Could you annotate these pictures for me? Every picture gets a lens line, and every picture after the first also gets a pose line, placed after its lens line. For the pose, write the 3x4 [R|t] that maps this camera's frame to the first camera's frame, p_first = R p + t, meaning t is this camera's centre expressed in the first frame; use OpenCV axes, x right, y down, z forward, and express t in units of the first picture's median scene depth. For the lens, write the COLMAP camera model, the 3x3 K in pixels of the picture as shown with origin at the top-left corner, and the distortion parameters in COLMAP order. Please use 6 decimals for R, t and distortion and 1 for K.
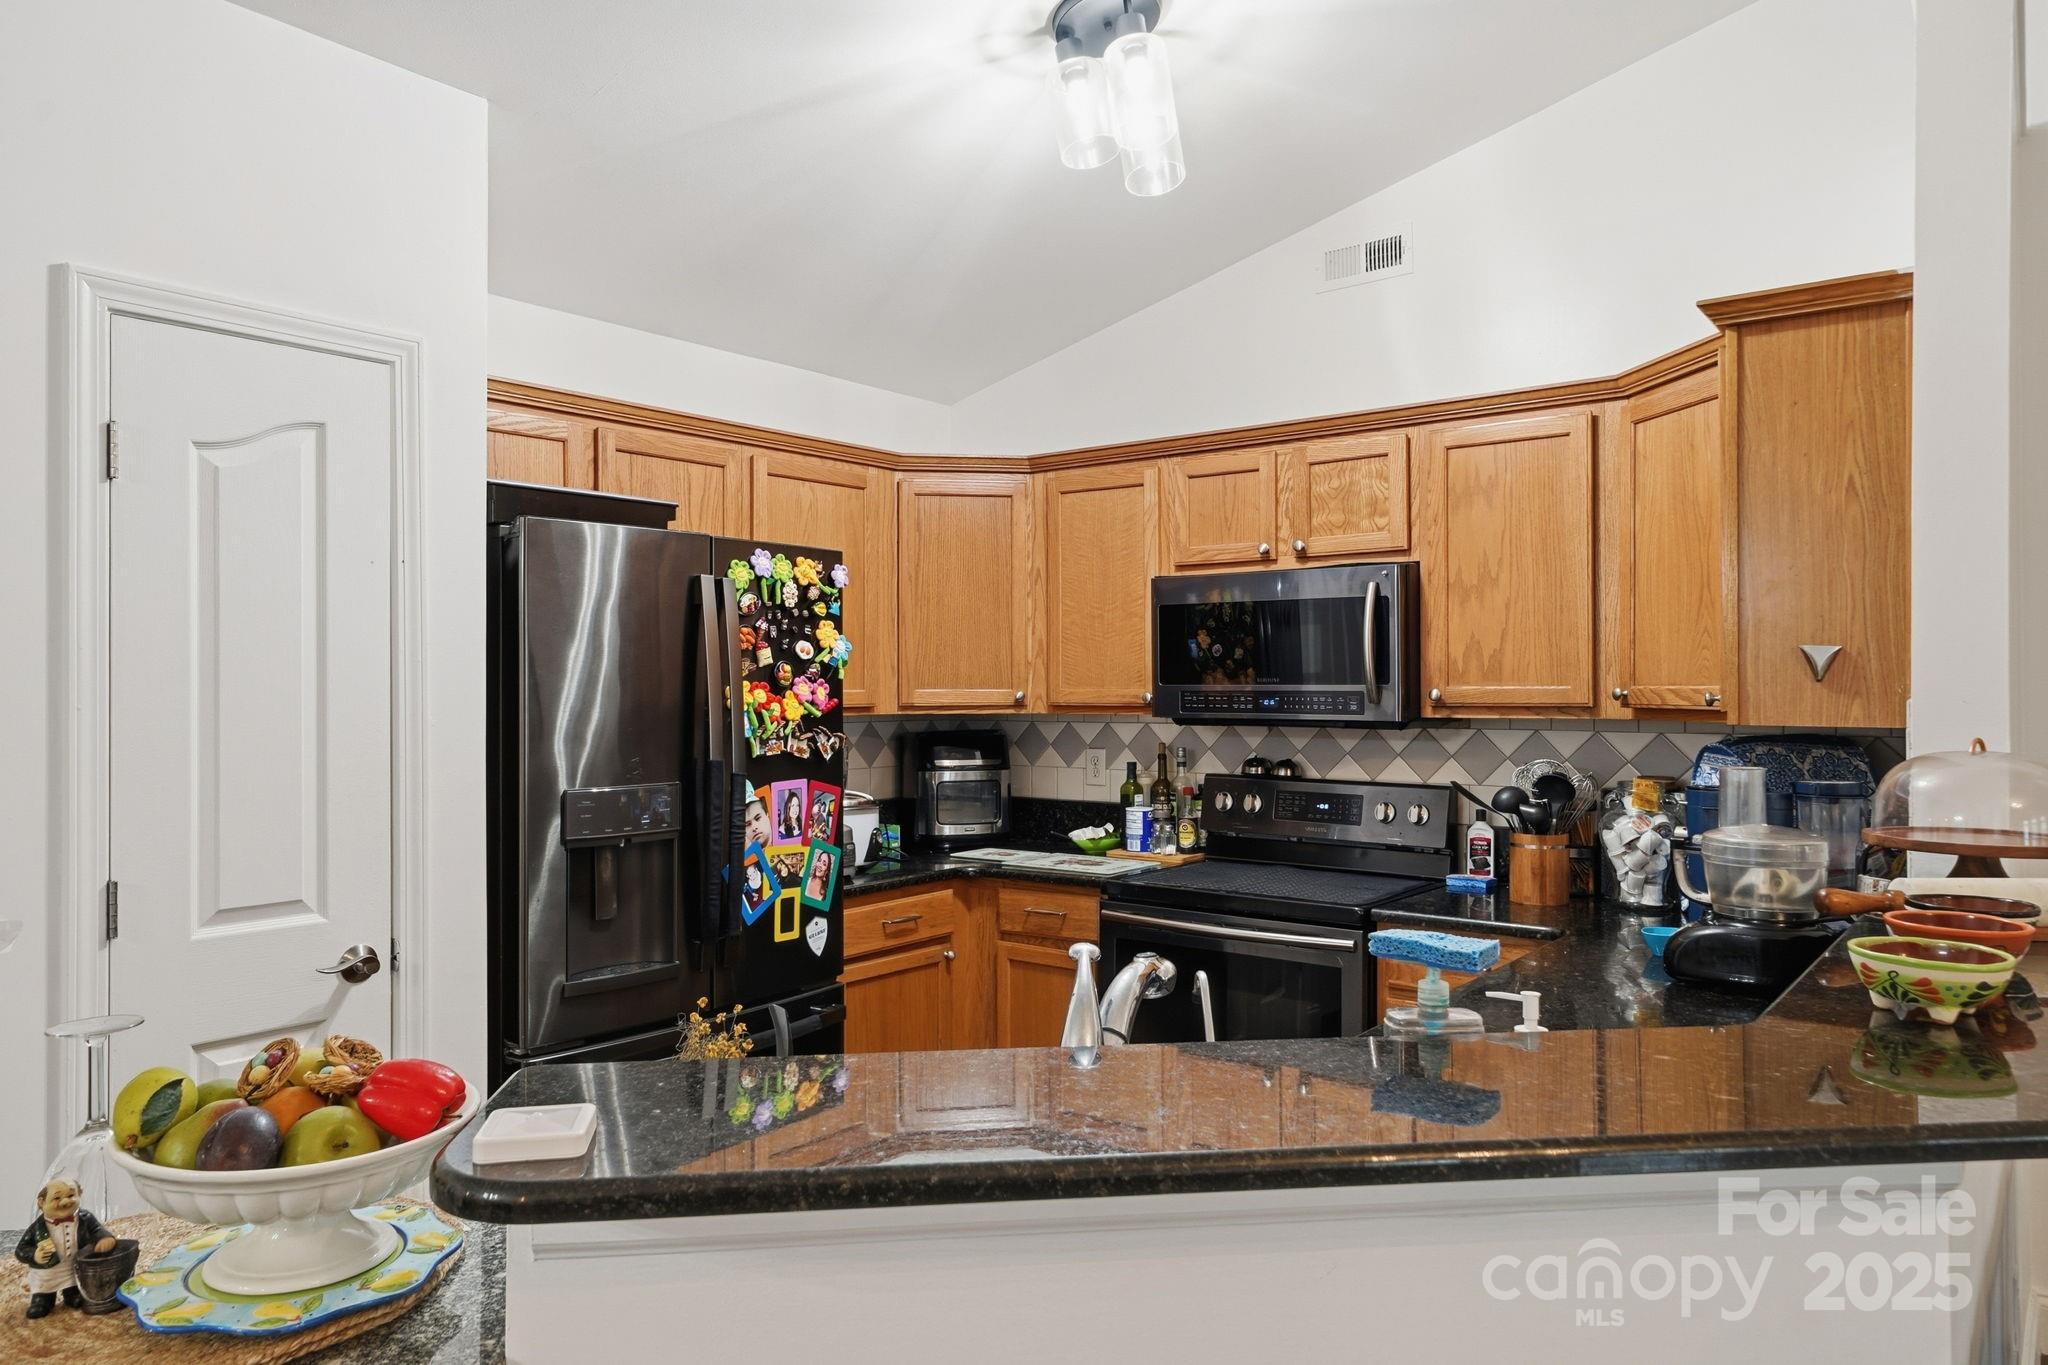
lens RADIAL K [[1395.4, 0, 1024.0], [0, 1395.4, 682.5], [0, 0, 1]] dist [0.039775, 0.000379]
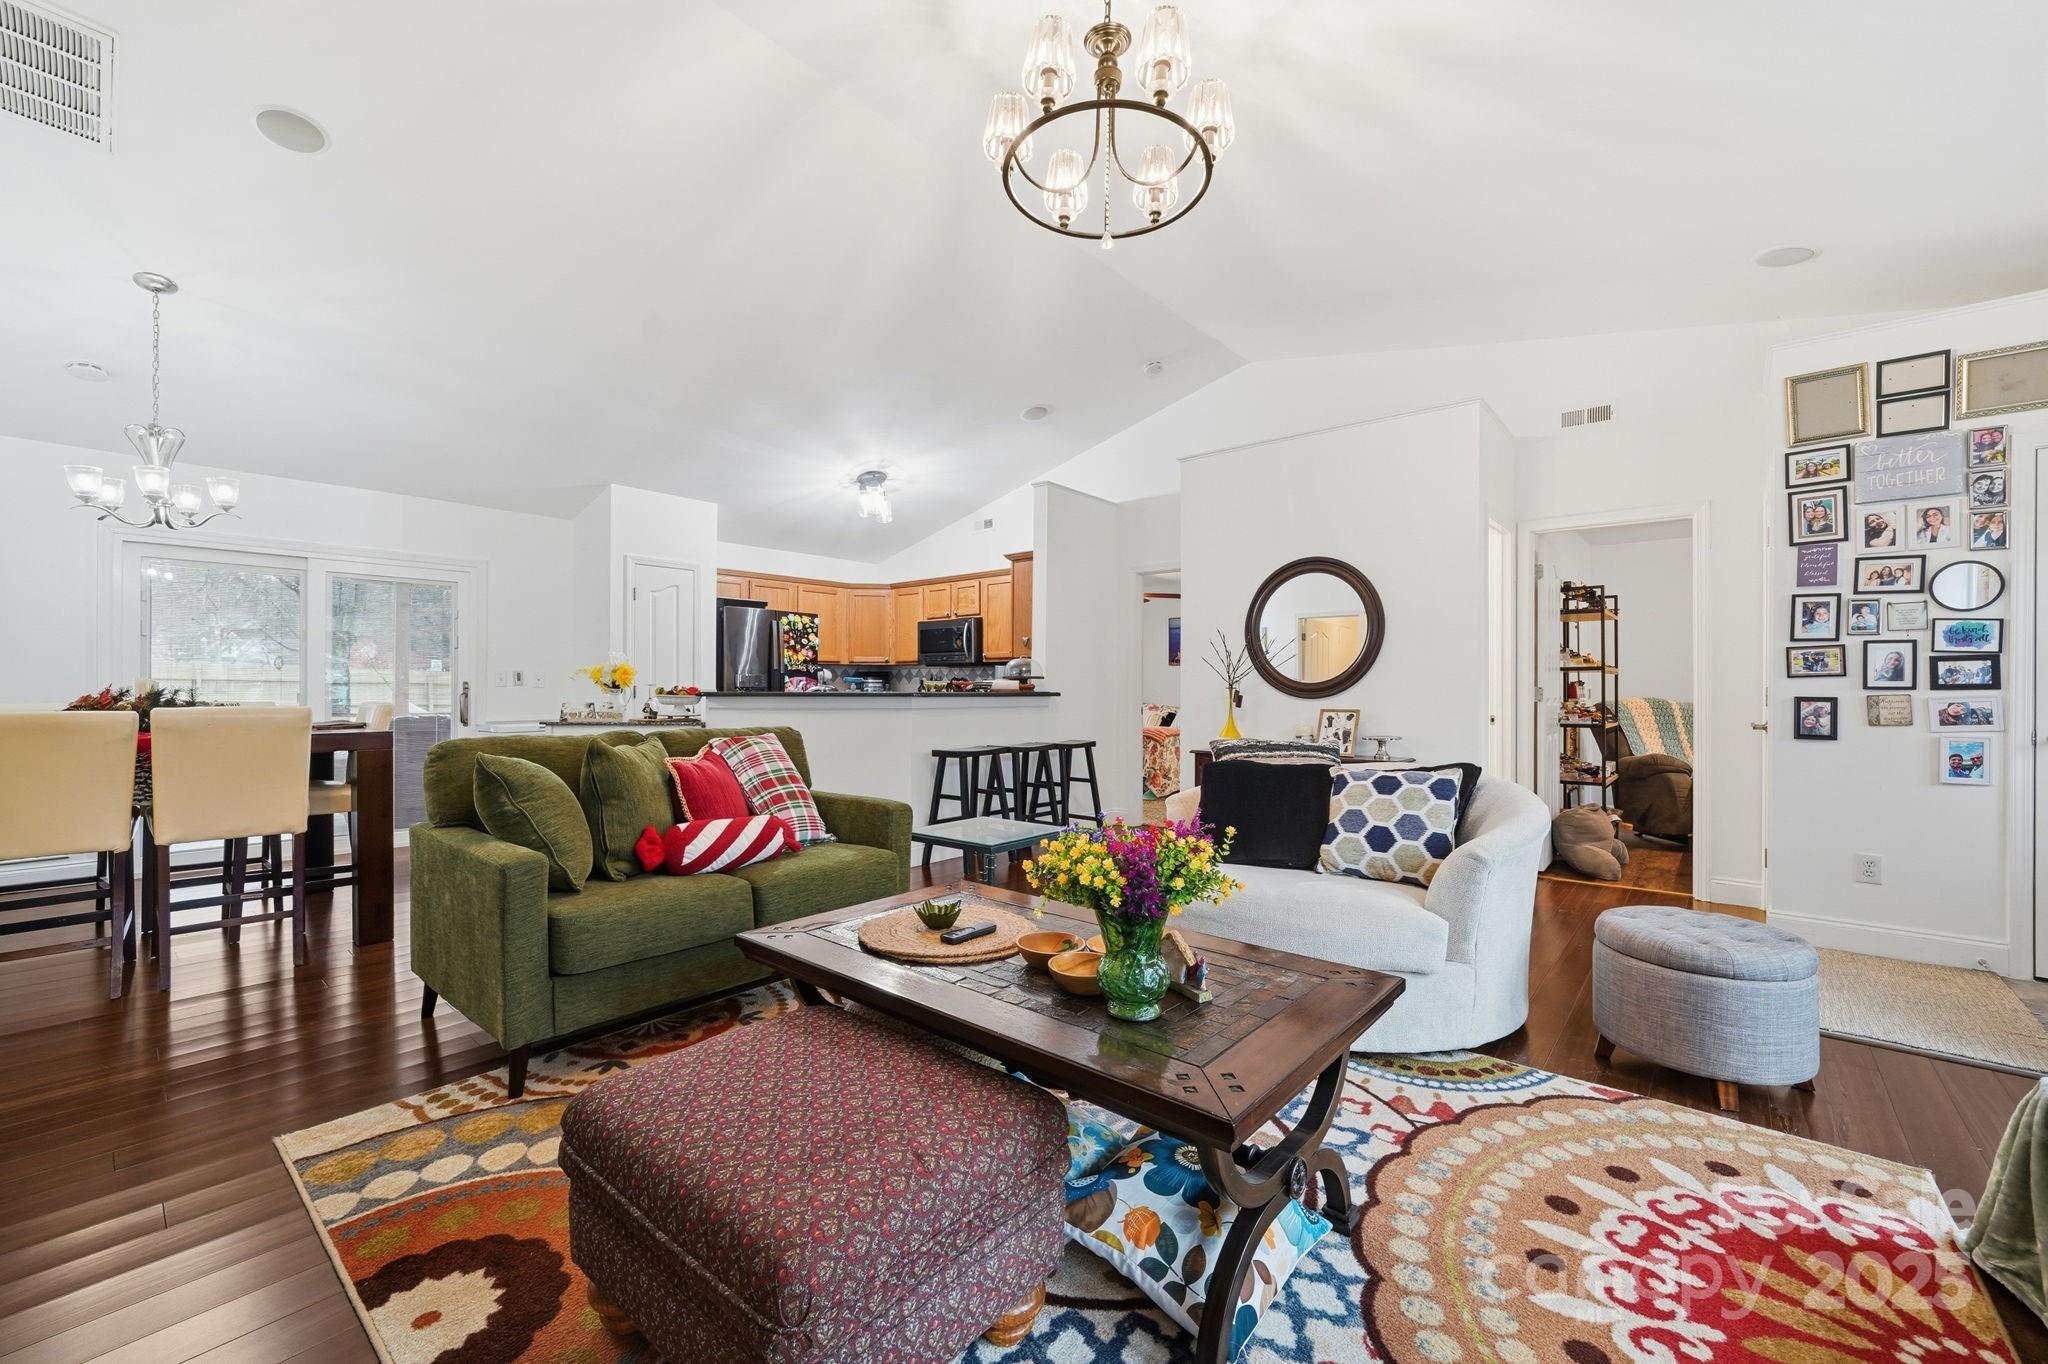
lens RADIAL K [[826.8, 0, 1023.4], [0, 826.8, 688.4], [0, 0, 1]] dist [0.000929, 0.000255]
pose [[0.998531, 0.001623, -0.054167, 0.530200], [-0.001544, 0.999998, 0.001493, 0.095248], [0.054169, -0.001407, 0.998531, -1.121827]]
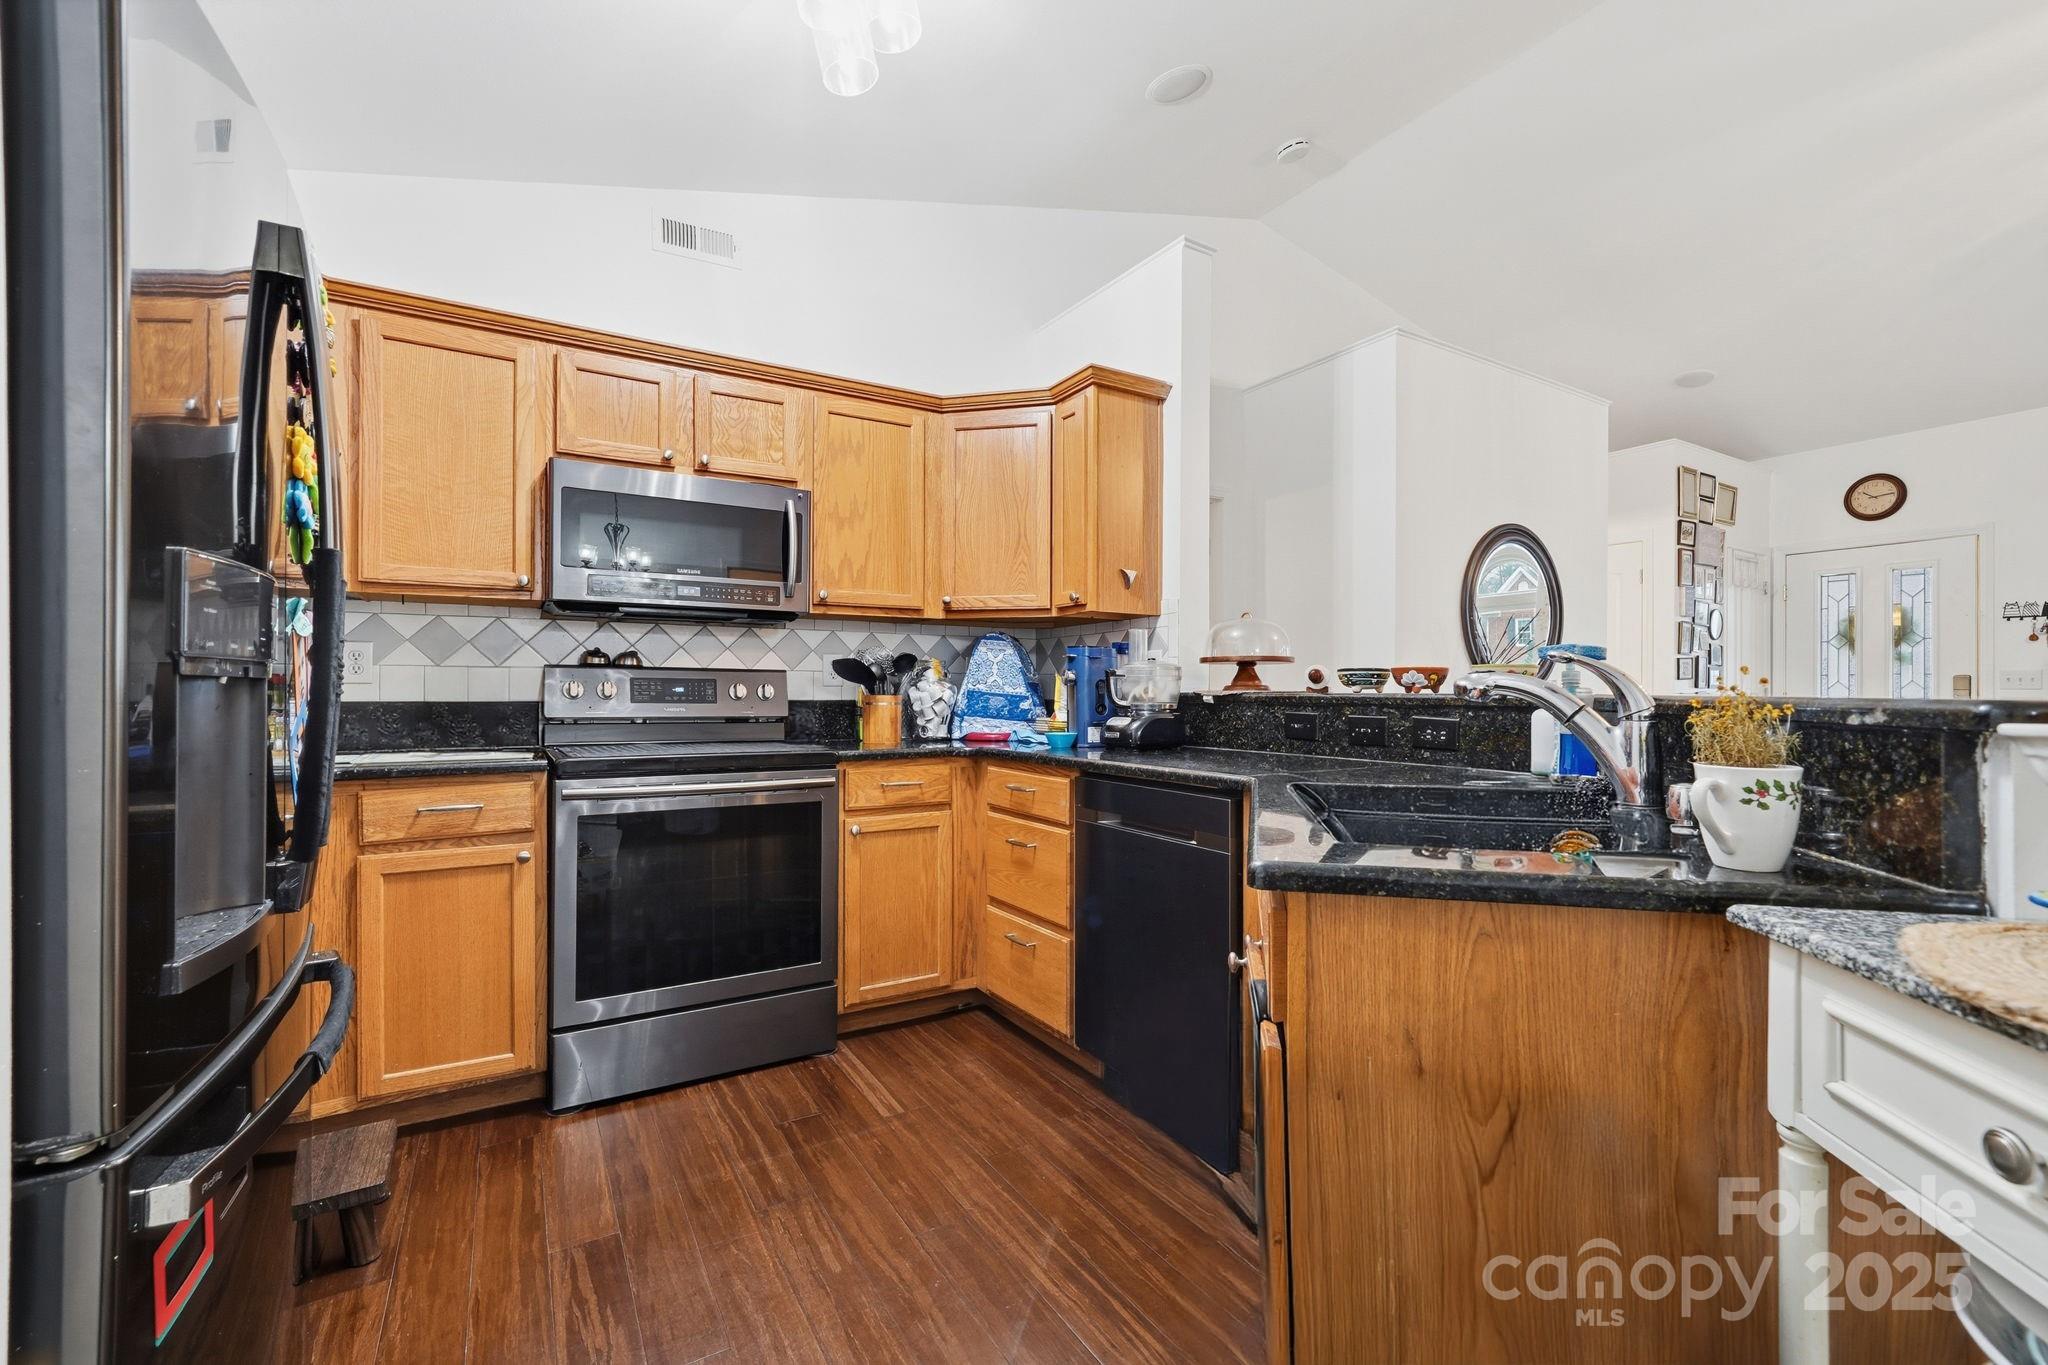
lens RADIAL K [[826.8, 0, 1023.4], [0, 826.8, 688.9], [0, 0, 1]] dist [0.000929, 0.000255]
pose [[0.354130, 0.001615, 0.935195, -0.380073], [-0.002998, 0.999995, -0.000591, 0.099682], [-0.935191, -0.002594, 0.354133, 0.549264]]
